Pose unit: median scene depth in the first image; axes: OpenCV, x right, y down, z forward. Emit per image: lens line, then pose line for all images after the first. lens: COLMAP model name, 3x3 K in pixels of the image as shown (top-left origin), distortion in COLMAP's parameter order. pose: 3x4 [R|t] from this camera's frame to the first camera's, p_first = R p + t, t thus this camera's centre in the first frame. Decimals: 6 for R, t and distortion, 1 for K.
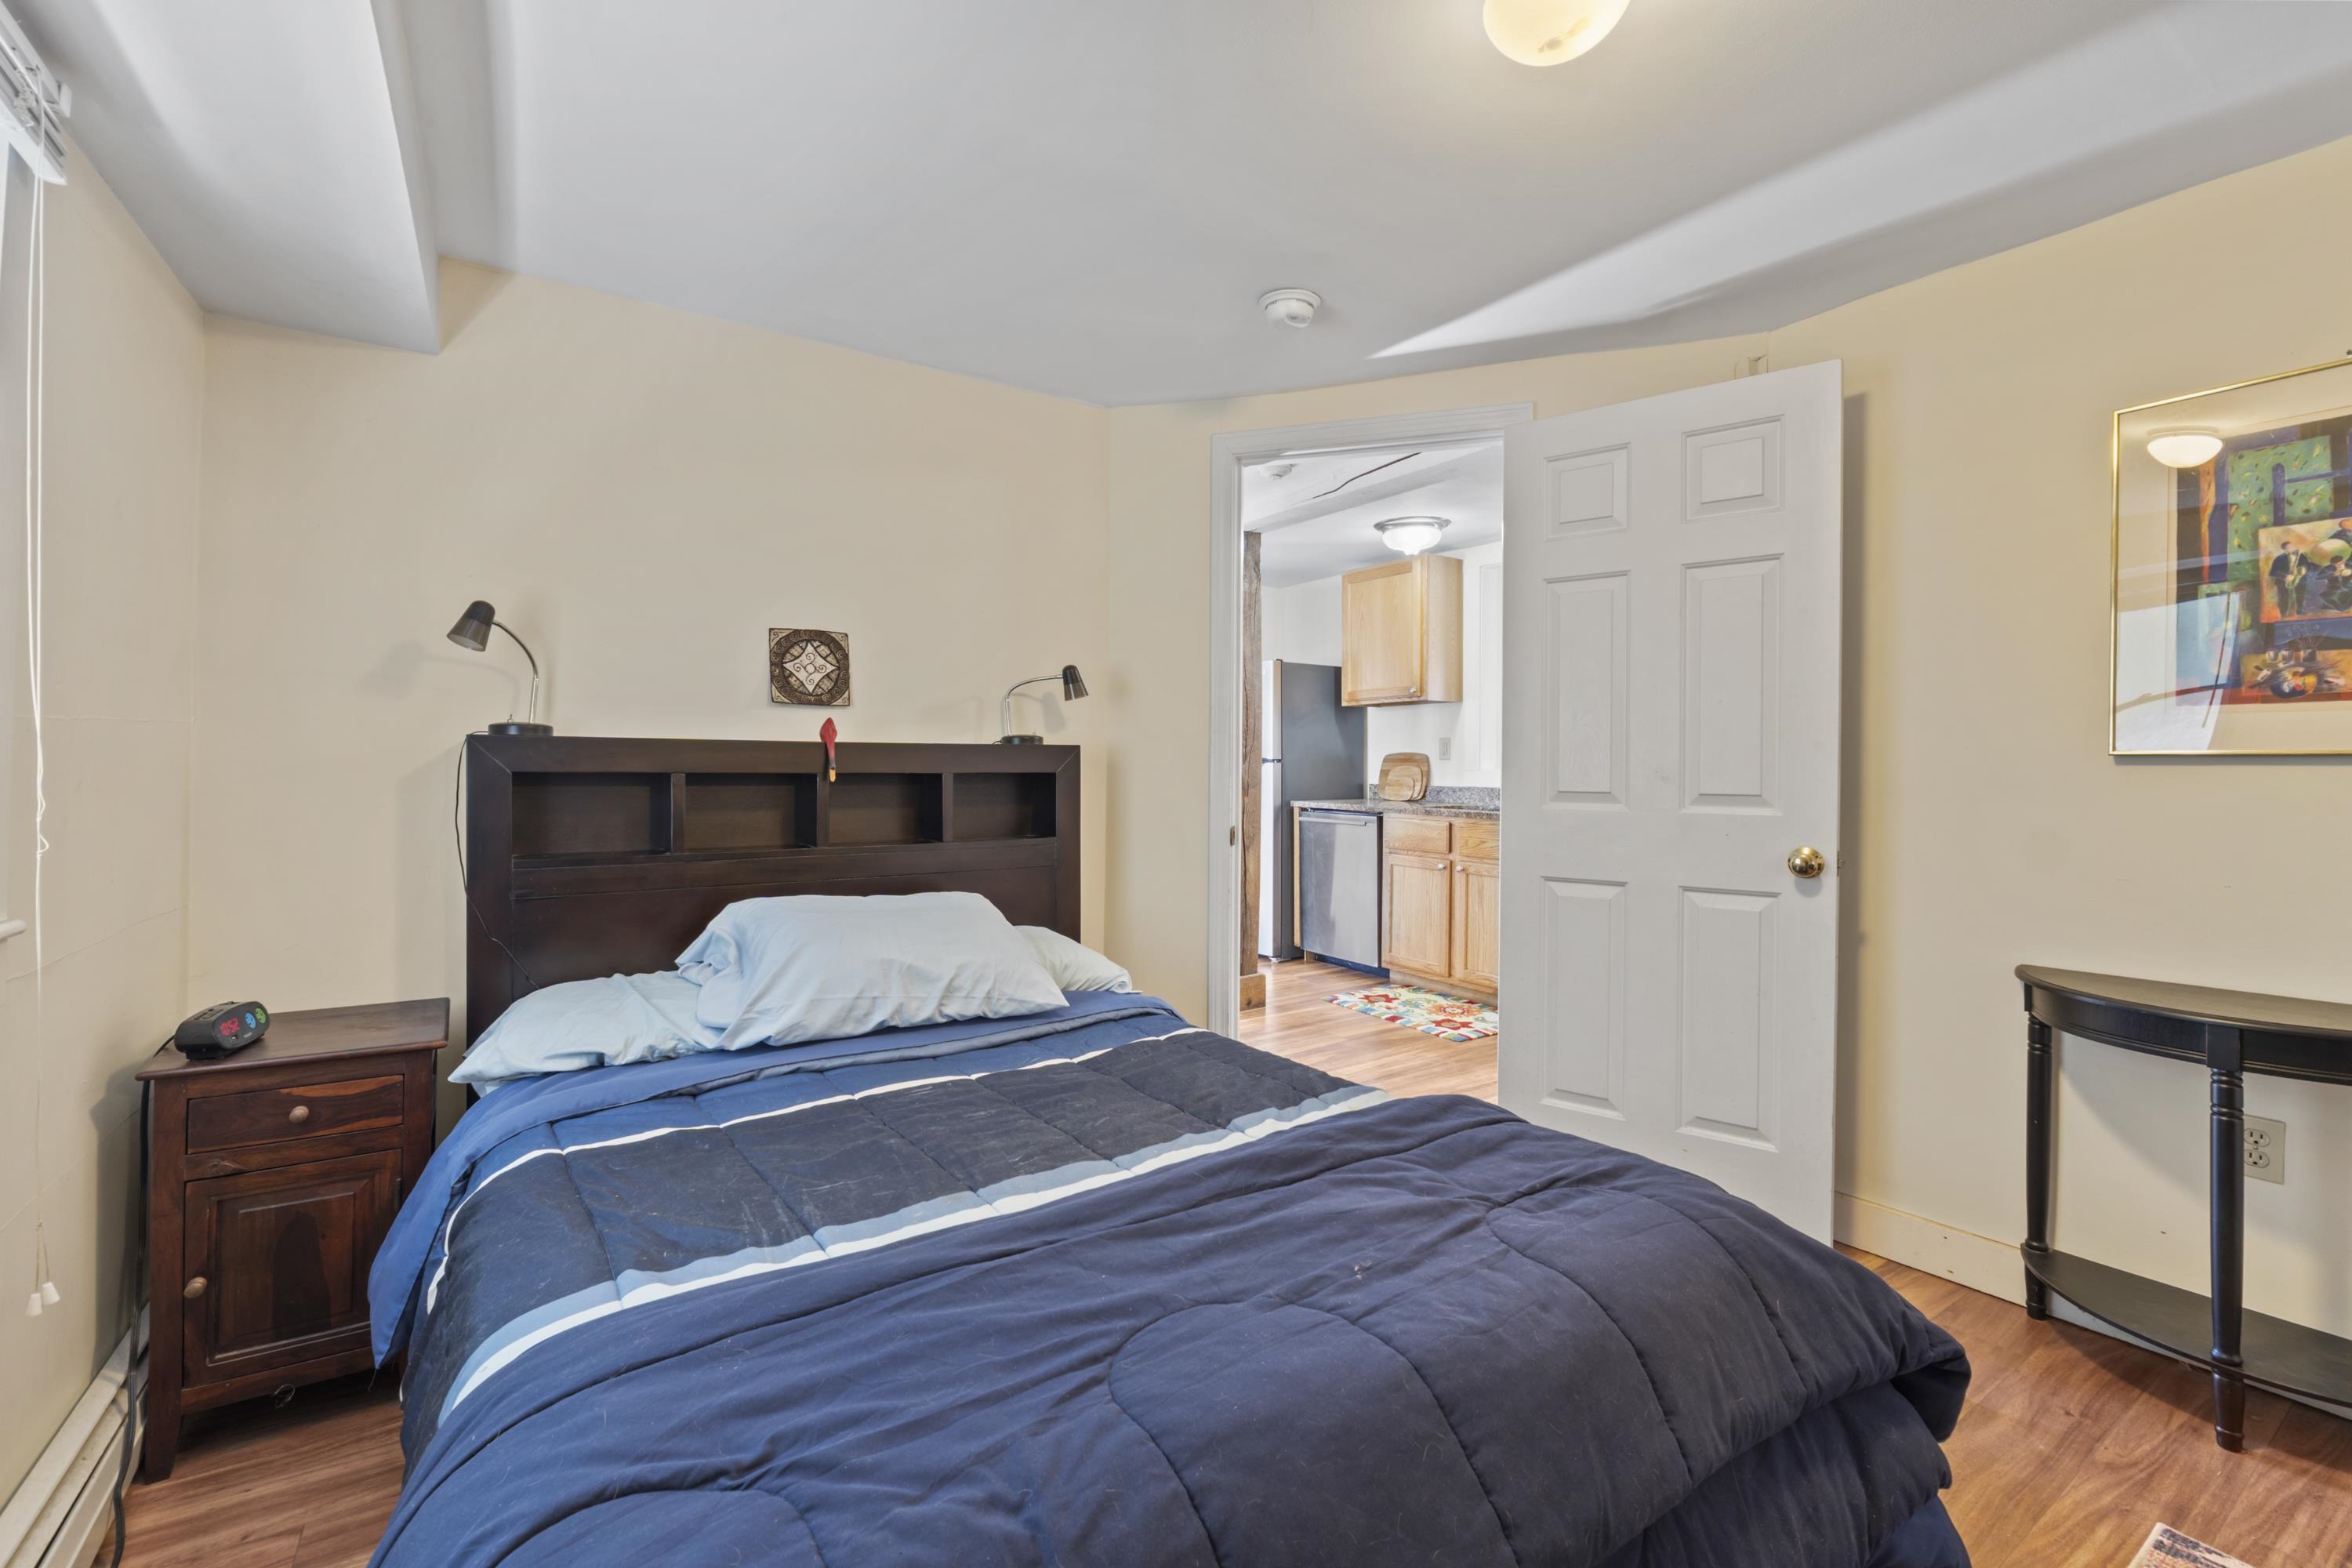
lens RADIAL K [[993.0, 0, 1182.1], [0, 993.0, 771.4], [0, 0, 1]] dist [-0.008820, -0.000096]
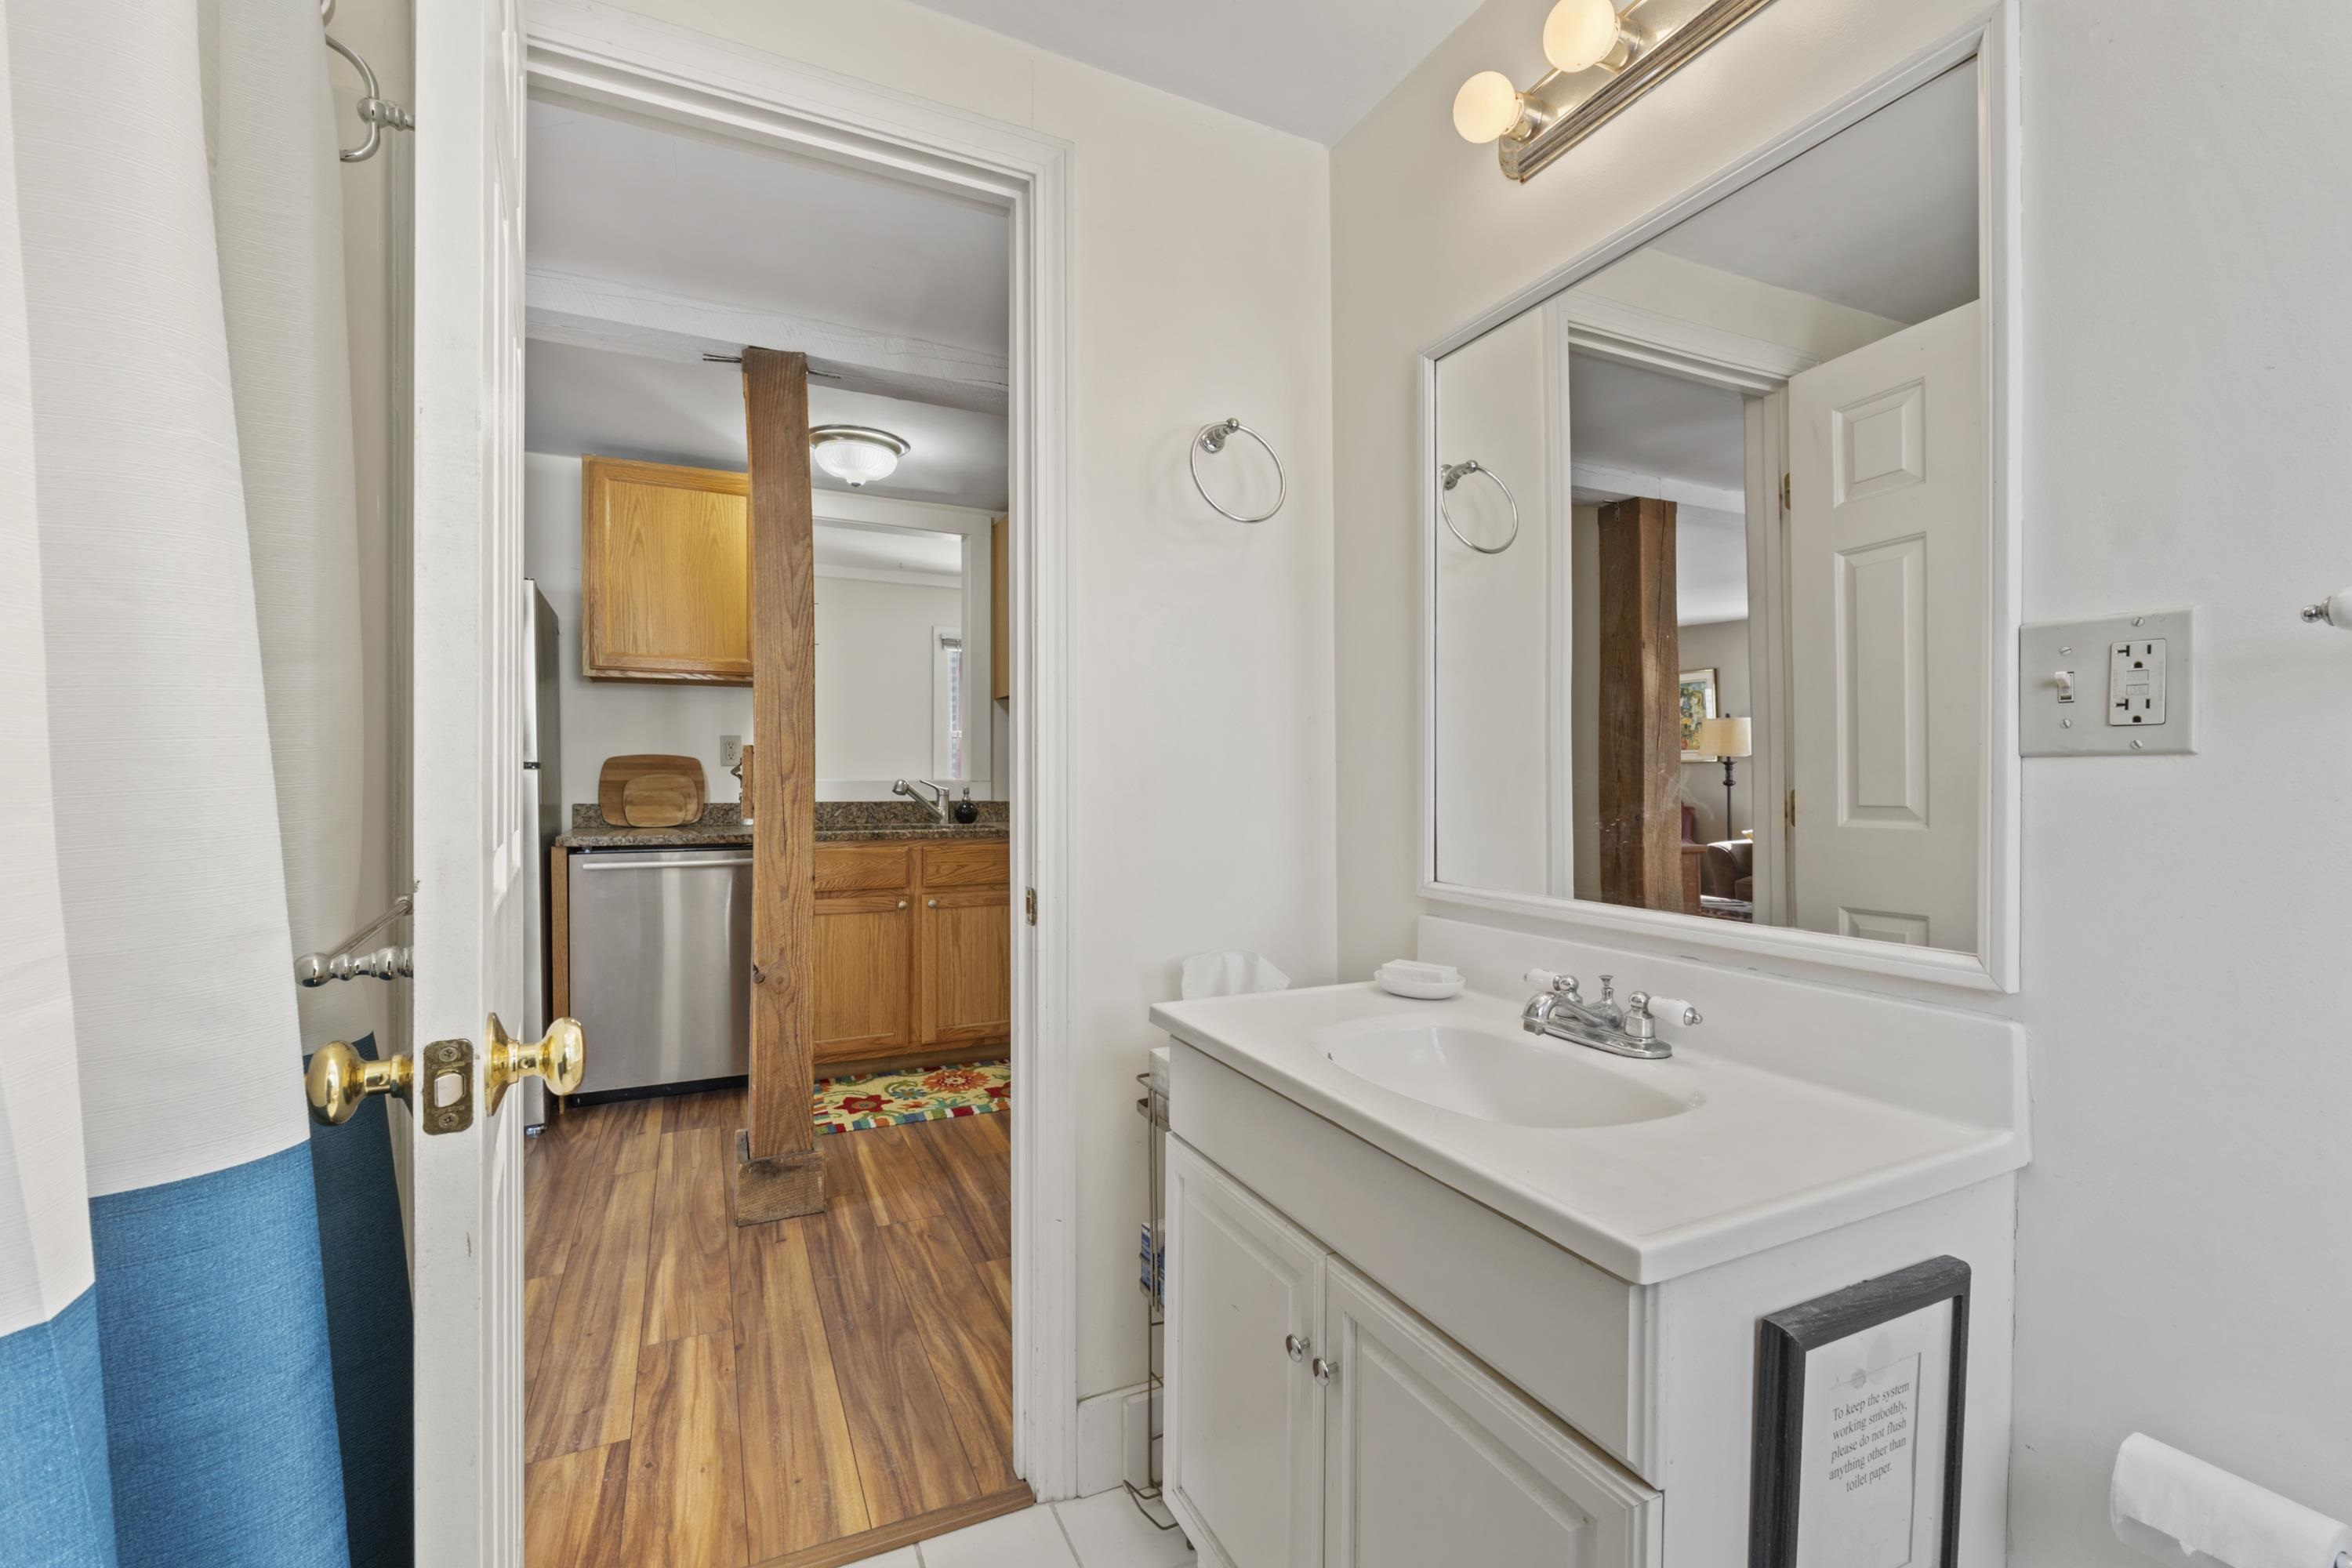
lens RADIAL K [[993.0, 0, 1166.2], [0, 993.0, 786.2], [0, 0, 1]] dist [-0.008820, -0.000096]
pose [[0.153297, -0.011450, 0.988114, -0.389715], [0.007063, 0.999920, 0.010492, -0.002462], [-0.988155, 0.005370, 0.153365, 0.573579]]
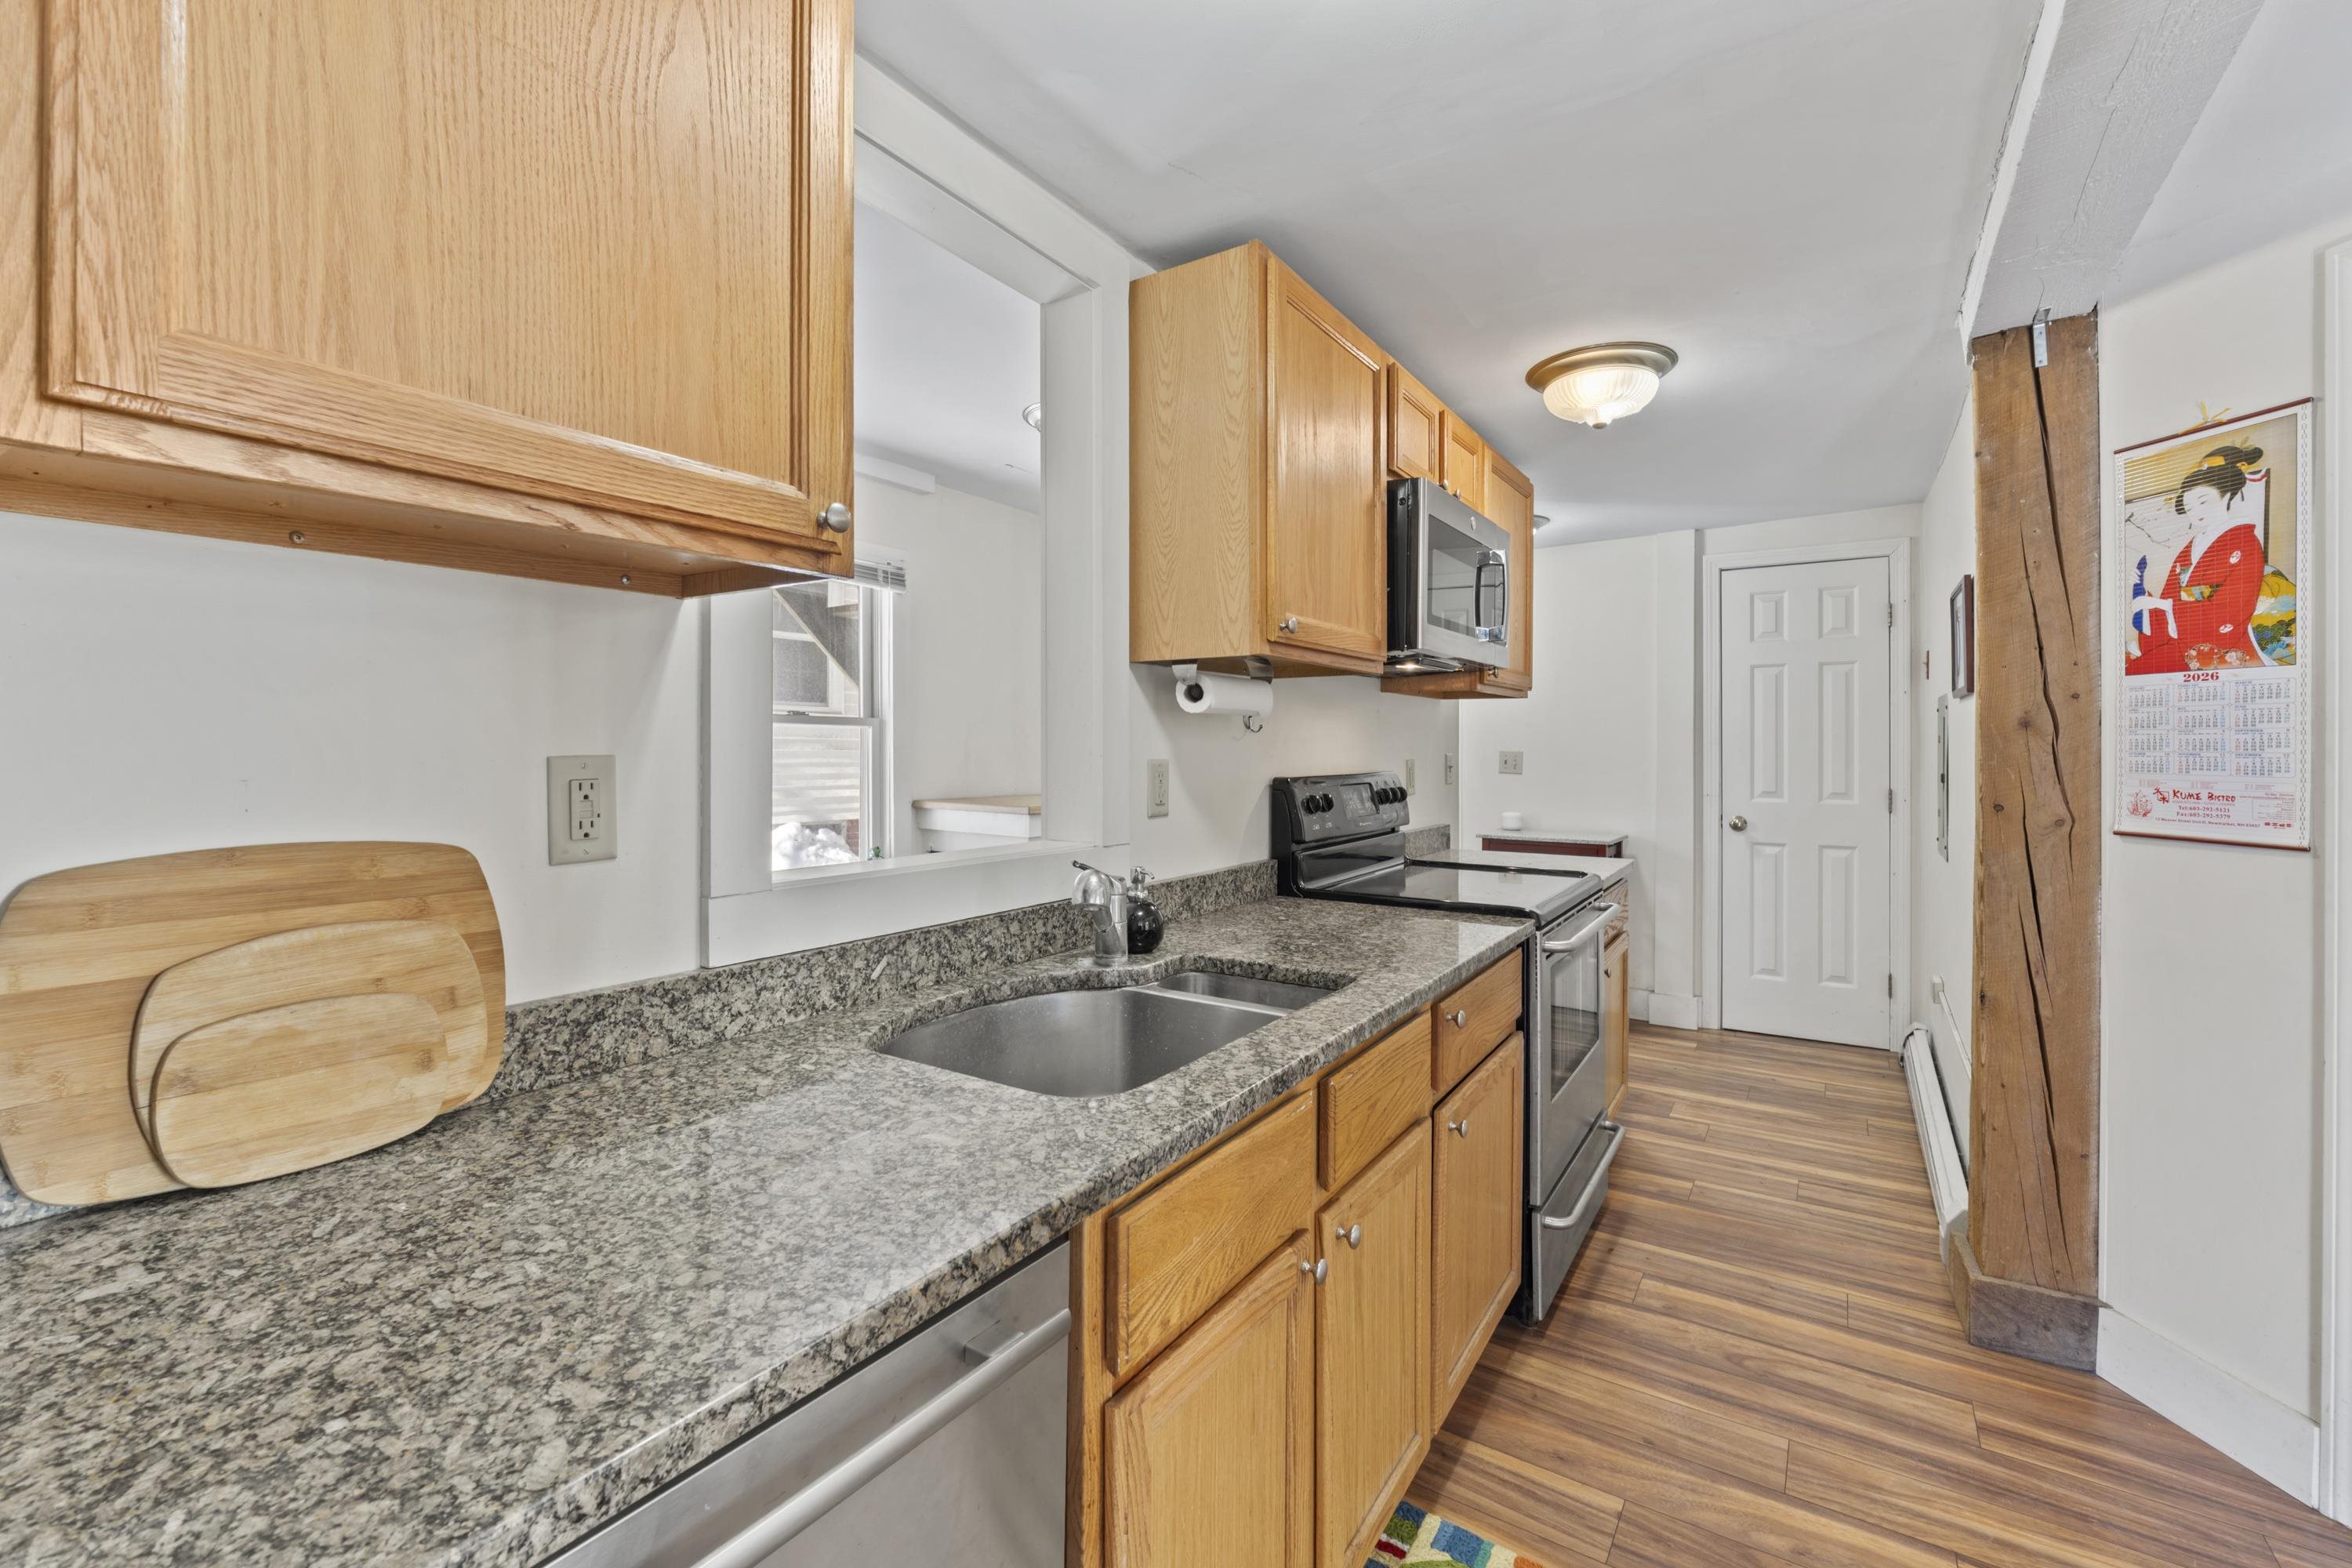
lens RADIAL K [[993.0, 0, 1158.8], [0, 993.0, 750.9], [0, 0, 1]] dist [-0.008820, -0.000096]
pose [[-0.362887, -0.007127, 0.931806, 0.030723], [0.004099, 0.999949, 0.009245, -0.035848], [-0.931824, 0.007174, -0.362839, 0.952694]]
